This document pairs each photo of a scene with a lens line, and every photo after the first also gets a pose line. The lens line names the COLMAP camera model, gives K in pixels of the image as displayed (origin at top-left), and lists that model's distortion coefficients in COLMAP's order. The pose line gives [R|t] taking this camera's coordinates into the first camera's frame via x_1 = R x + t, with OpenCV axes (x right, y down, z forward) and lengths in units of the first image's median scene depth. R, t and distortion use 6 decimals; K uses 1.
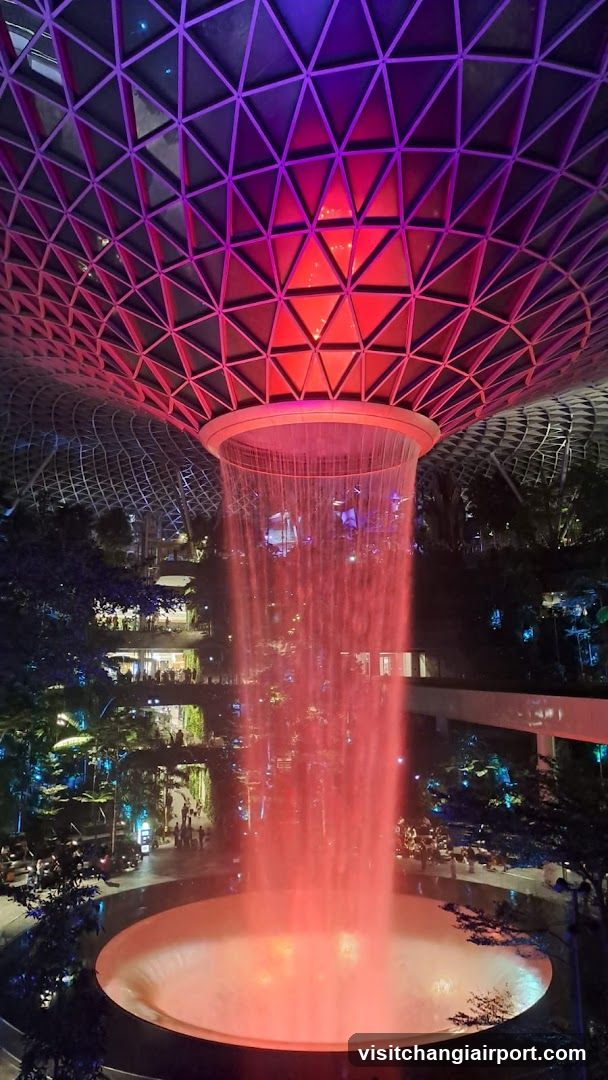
lens RADIAL K [[789.2, 0, 298.9], [0, 789.2, 534.0], [0, 0, 1]] dist [0.079977, -0.082119]
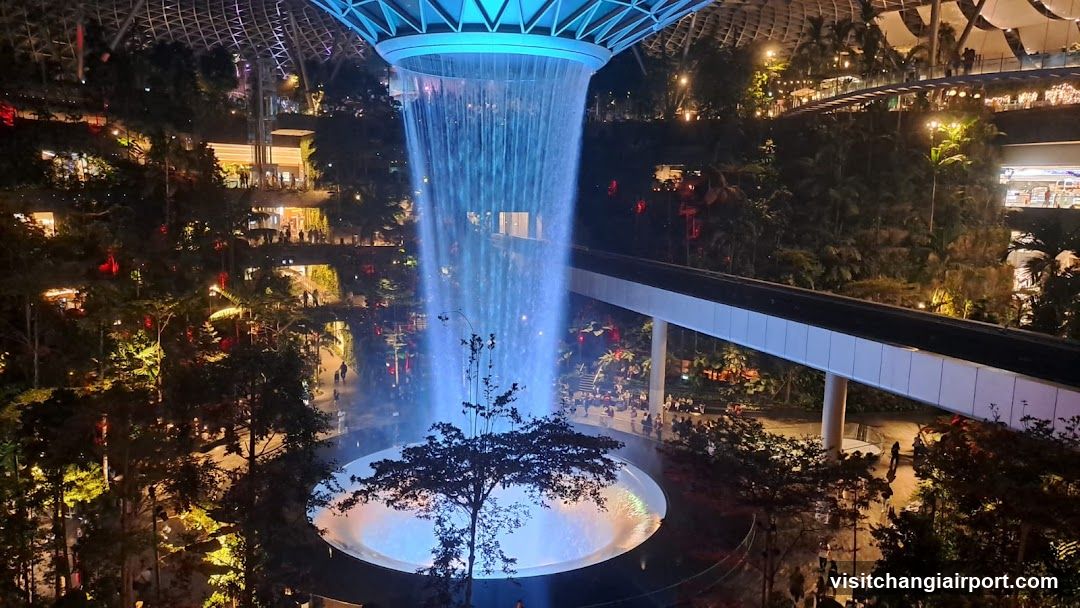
lens RADIAL K [[789.2, 0, 535.8], [0, 789.2, 309.8], [0, 0, 1]] dist [0.079977, -0.082119]
pose [[0.980491, -0.009714, 0.196324, -0.090462], [-0.054190, 0.946714, 0.317484, -0.096459], [-0.188947, -0.321929, 0.927718, -0.046991]]
